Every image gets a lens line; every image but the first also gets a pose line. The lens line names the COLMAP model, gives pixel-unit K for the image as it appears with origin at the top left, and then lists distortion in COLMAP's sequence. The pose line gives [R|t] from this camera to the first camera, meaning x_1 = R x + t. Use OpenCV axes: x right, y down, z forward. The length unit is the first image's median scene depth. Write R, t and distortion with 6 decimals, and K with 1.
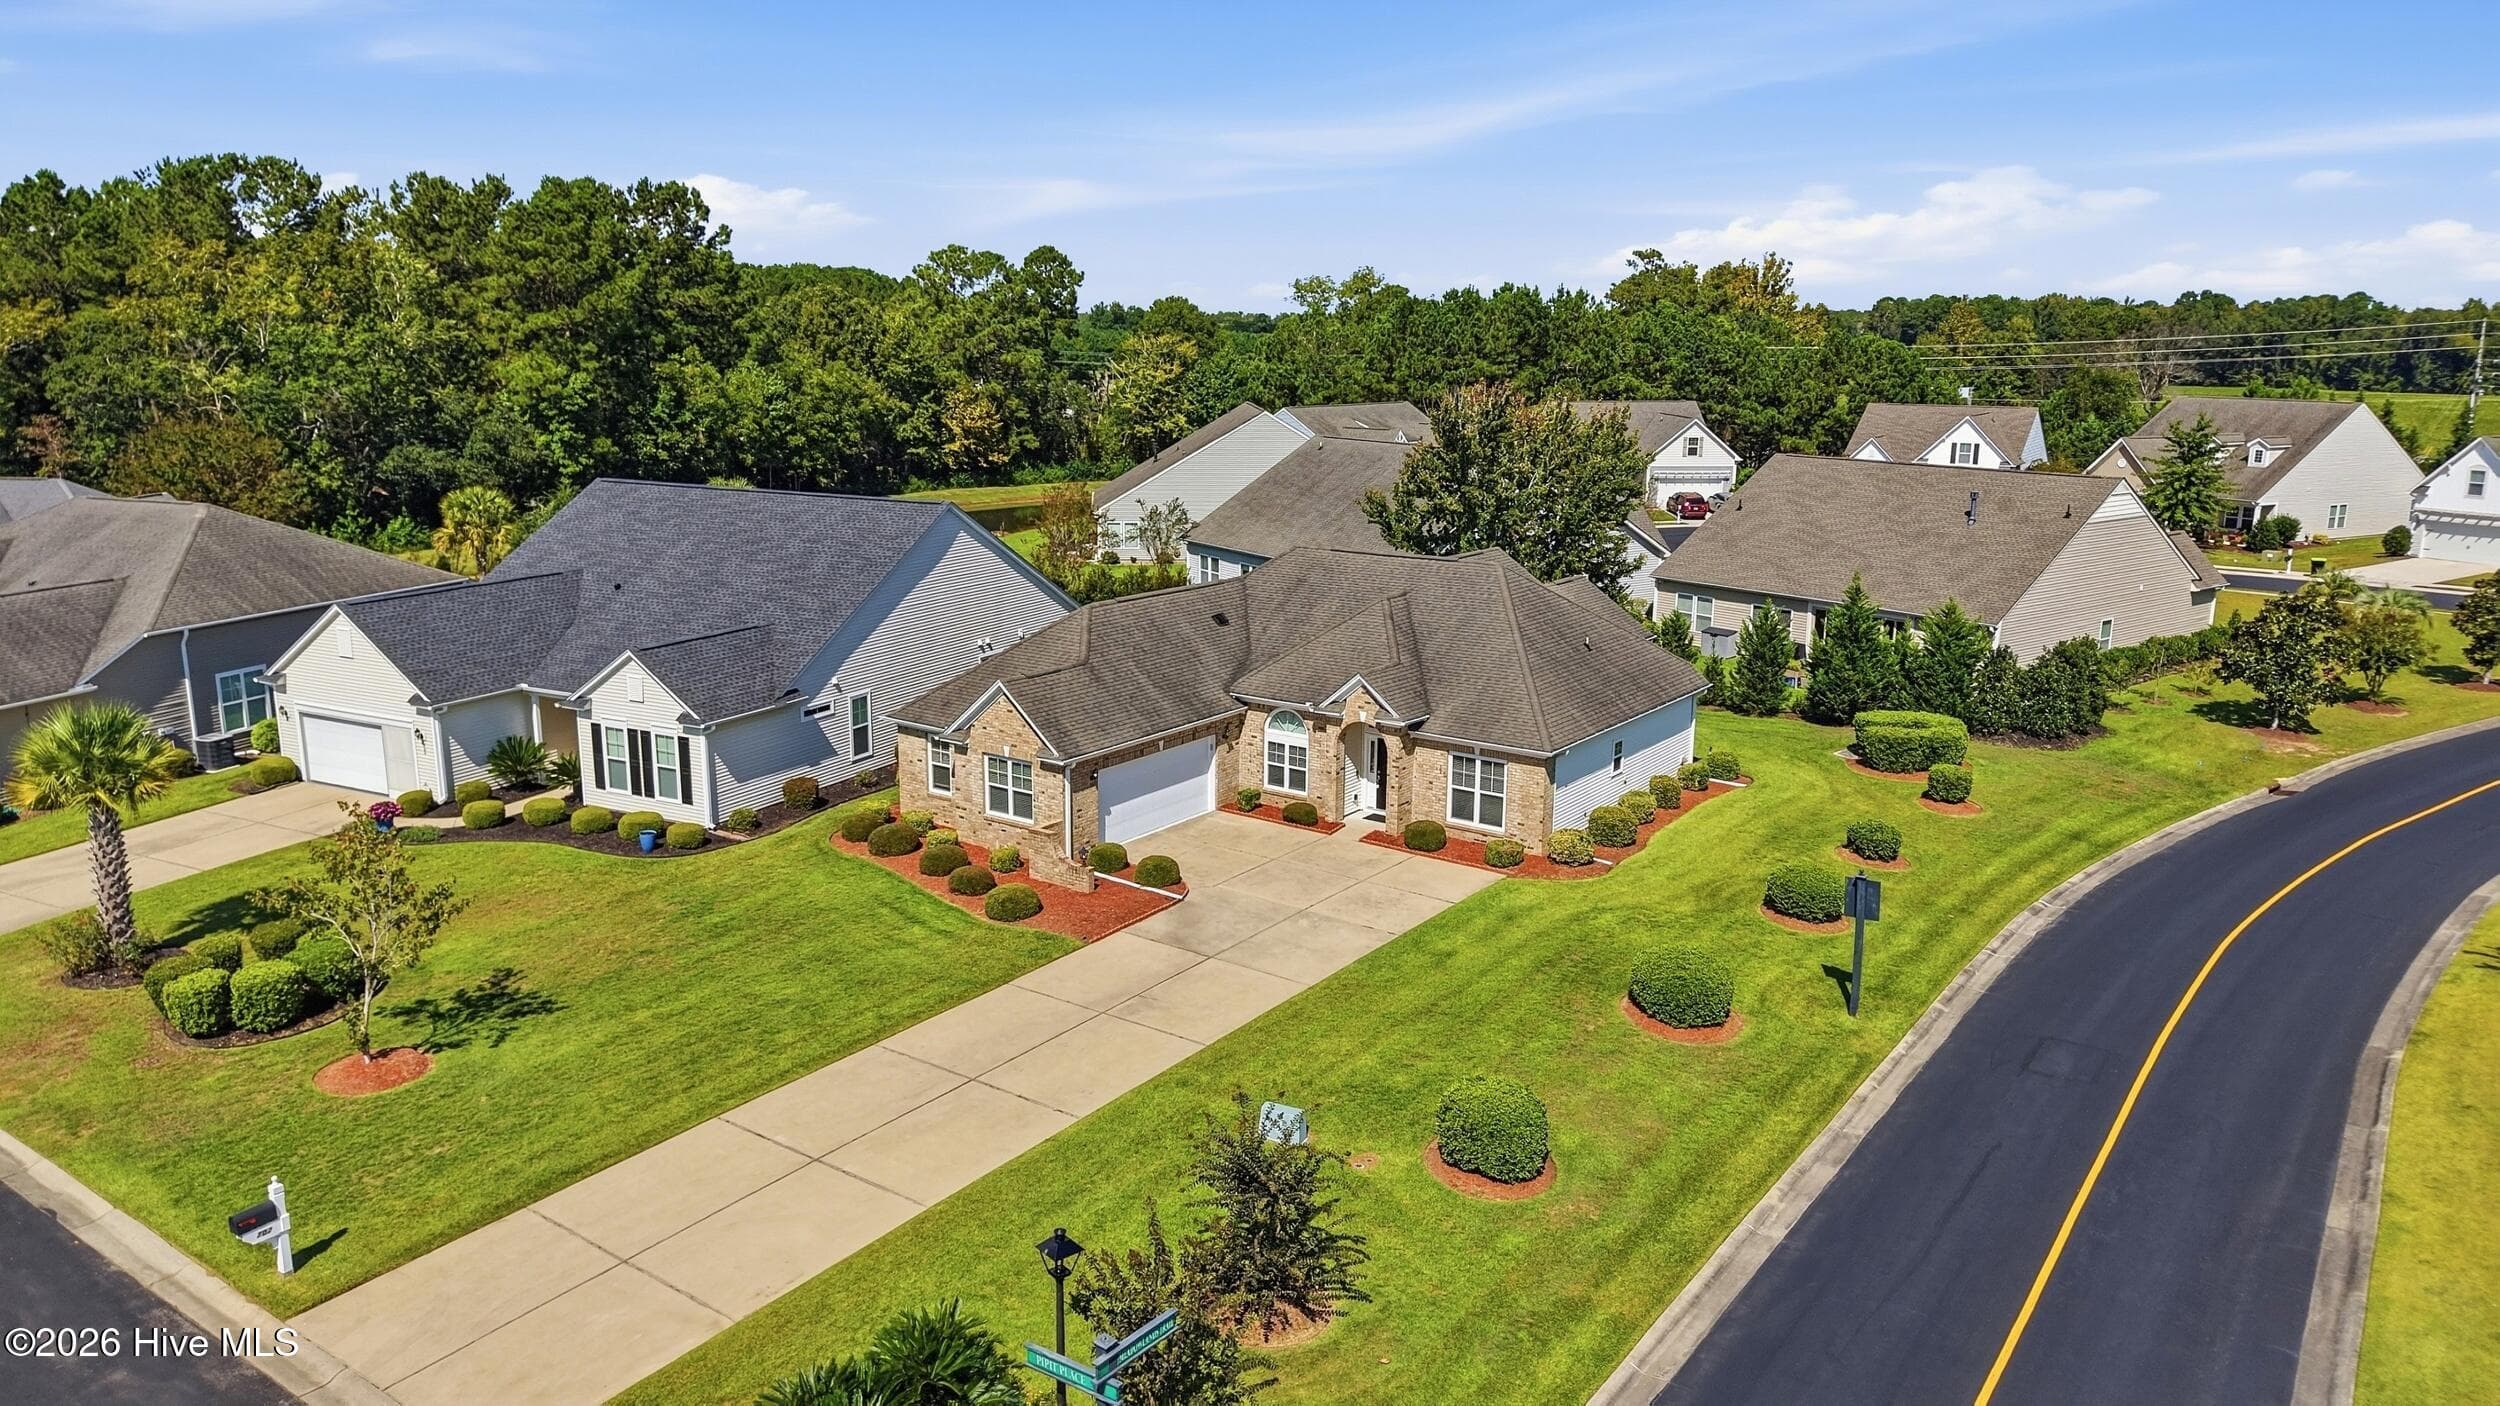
lens RADIAL K [[1661.3, 0, 1247.9], [0, 1661.3, 699.4], [0, 0, 1]] dist [0.032181, -0.047418]
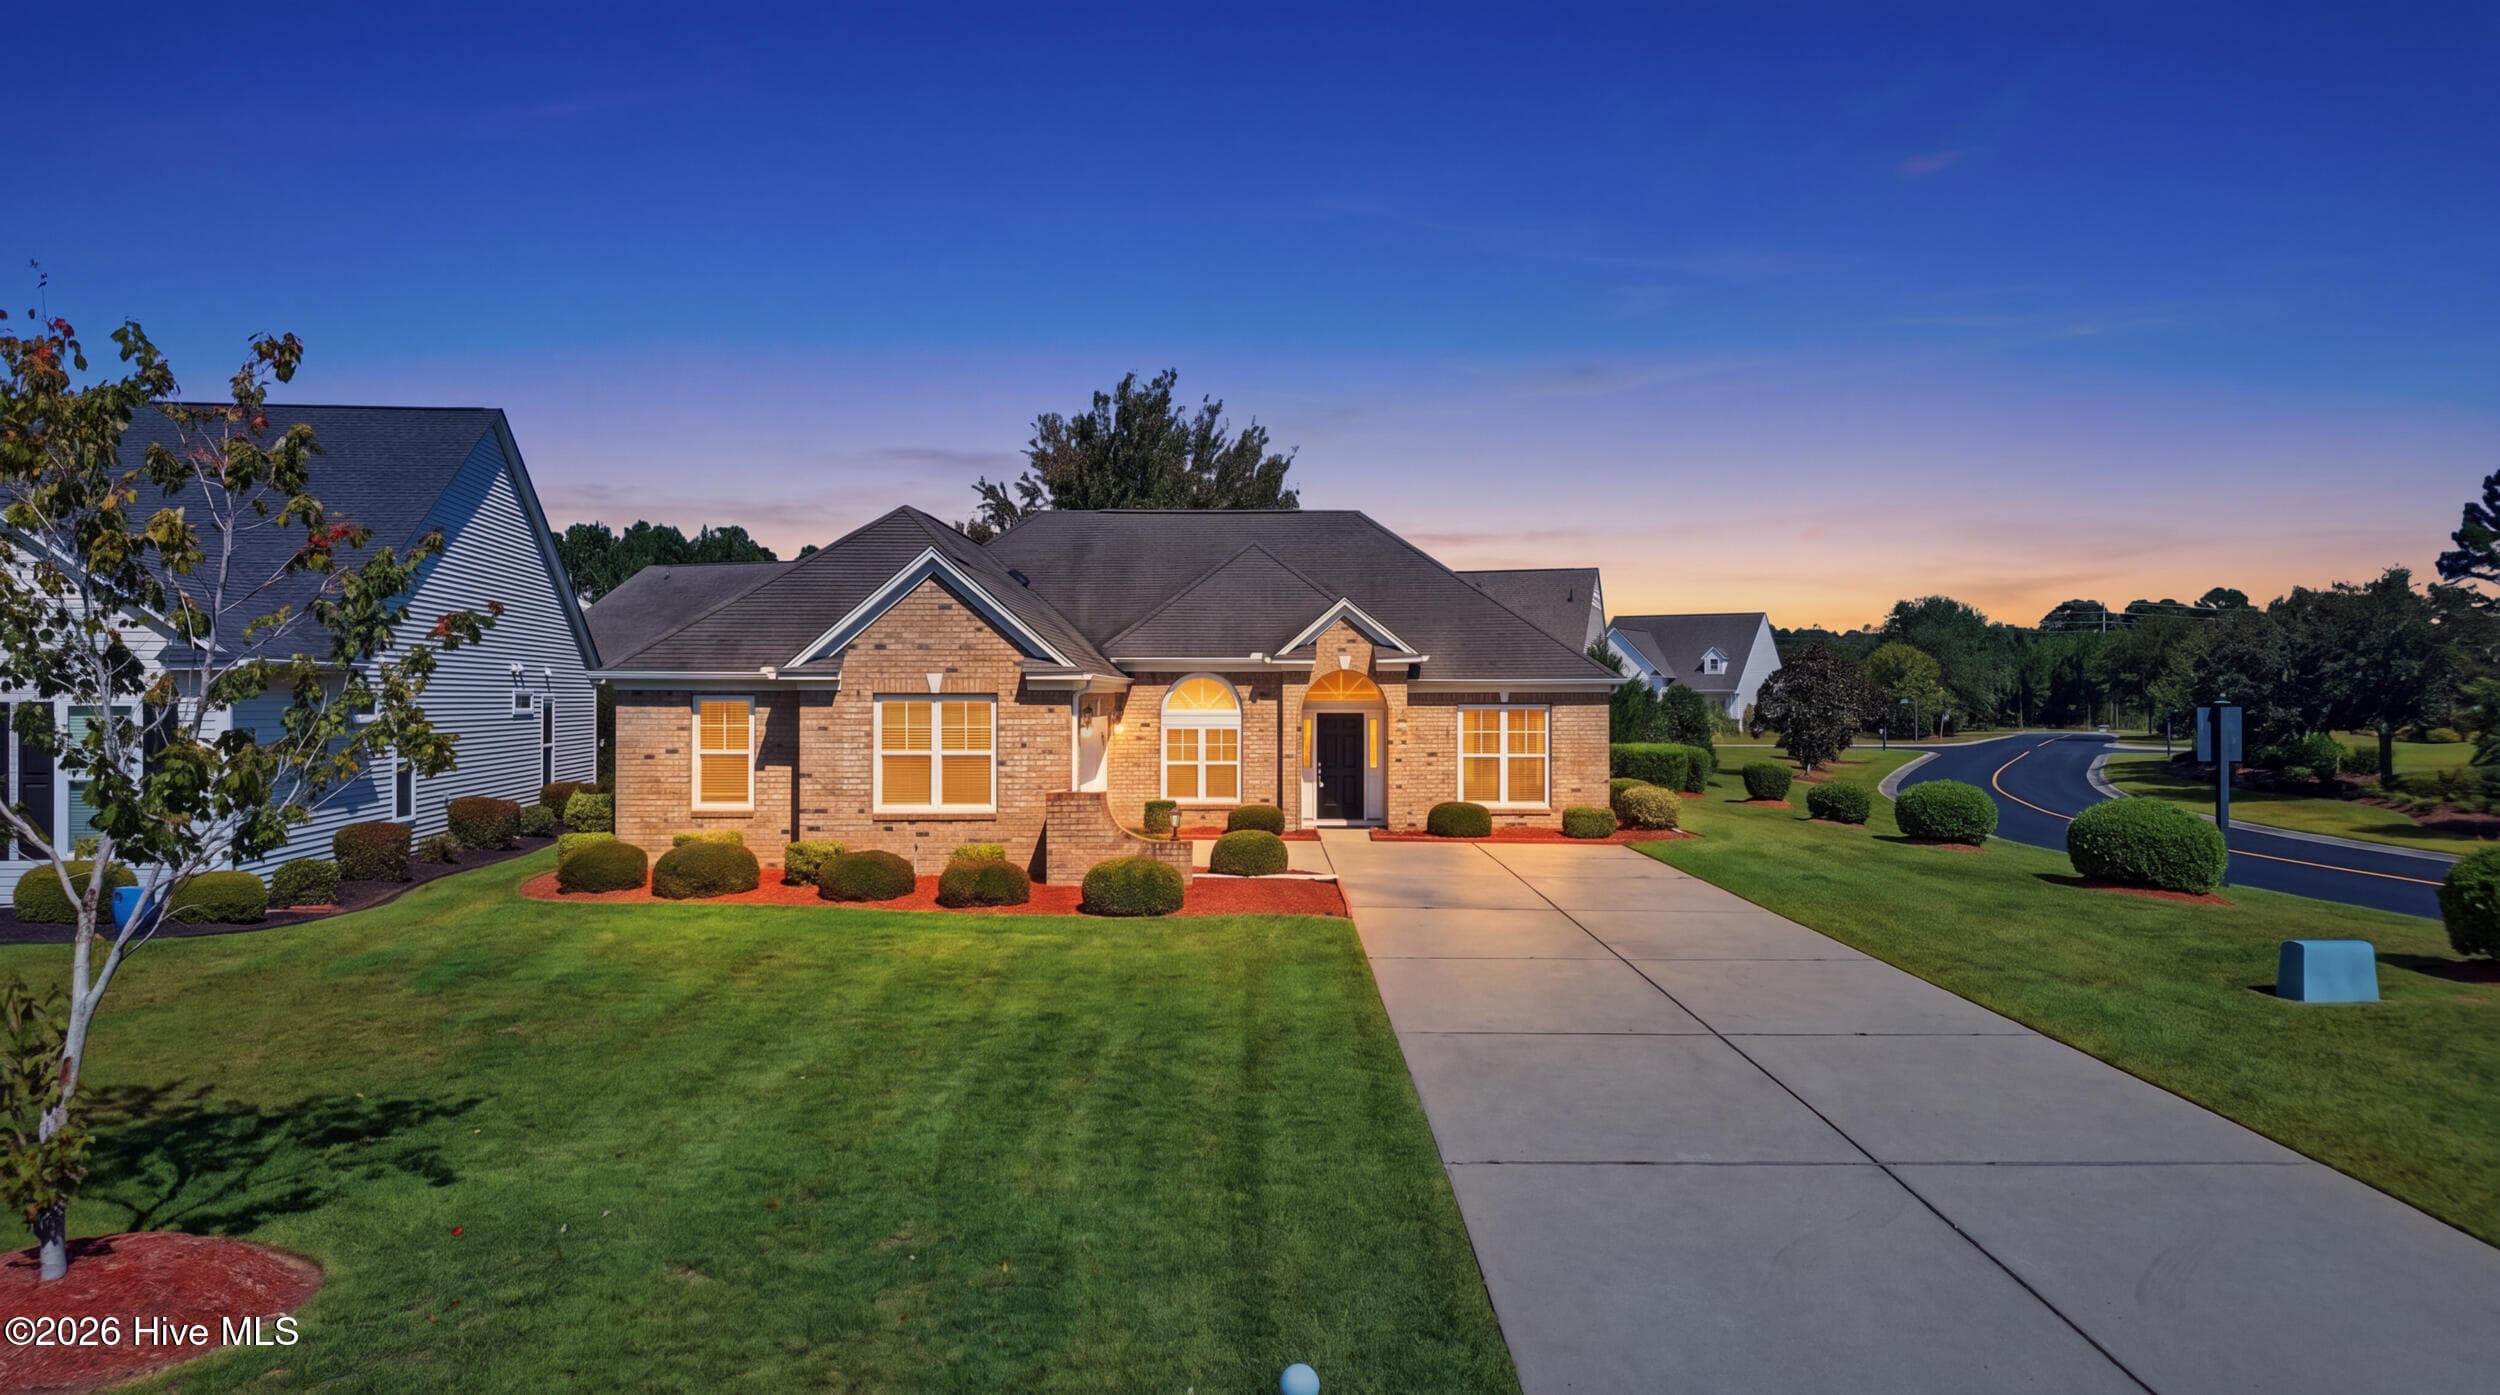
lens RADIAL K [[1669.2, 0, 1231.0], [0, 1669.2, 693.7], [0, 0, 1]] dist [-0.000395, -0.004171]
pose [[0.817811, -0.004191, 0.575471, -0.351686], [0.128908, 0.975898, -0.176086, 0.132582], [-0.560863, 0.218188, 0.798640, 0.459392]]
